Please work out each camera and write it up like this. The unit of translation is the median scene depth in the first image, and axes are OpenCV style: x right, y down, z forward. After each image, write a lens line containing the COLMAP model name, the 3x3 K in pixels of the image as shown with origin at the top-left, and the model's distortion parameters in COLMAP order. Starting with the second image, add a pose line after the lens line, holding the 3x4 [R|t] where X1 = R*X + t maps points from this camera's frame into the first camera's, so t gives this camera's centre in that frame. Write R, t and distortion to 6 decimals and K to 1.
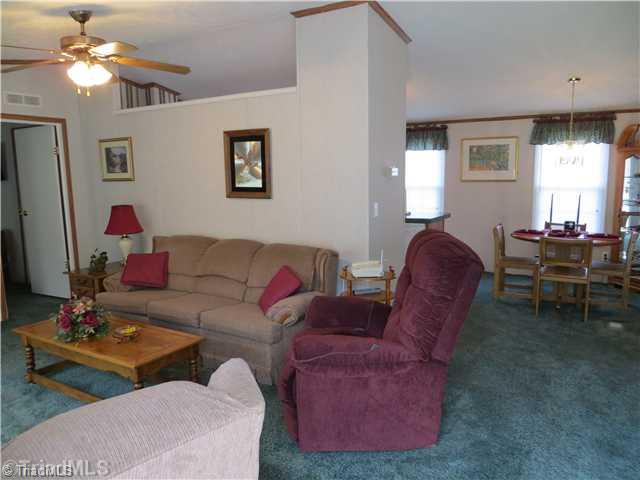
lens RADIAL K [[469.9, 0, 317.2], [0, 469.9, 239.7], [0, 0, 1]] dist [-0.028272, 0.012260]
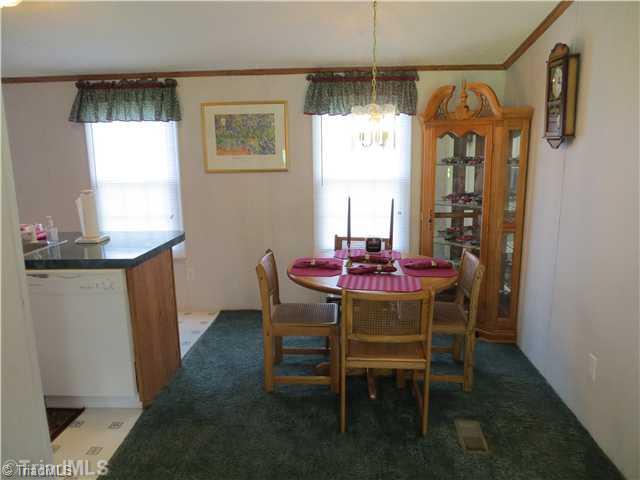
lens RADIAL K [[469.9, 0, 319.9], [0, 469.9, 241.9], [0, 0, 1]] dist [-0.028272, 0.012260]
pose [[0.891388, -0.087513, 0.444711, 0.167956], [0.065930, 0.995782, 0.063806, -0.067128], [-0.448419, -0.027557, 0.893398, 0.399419]]
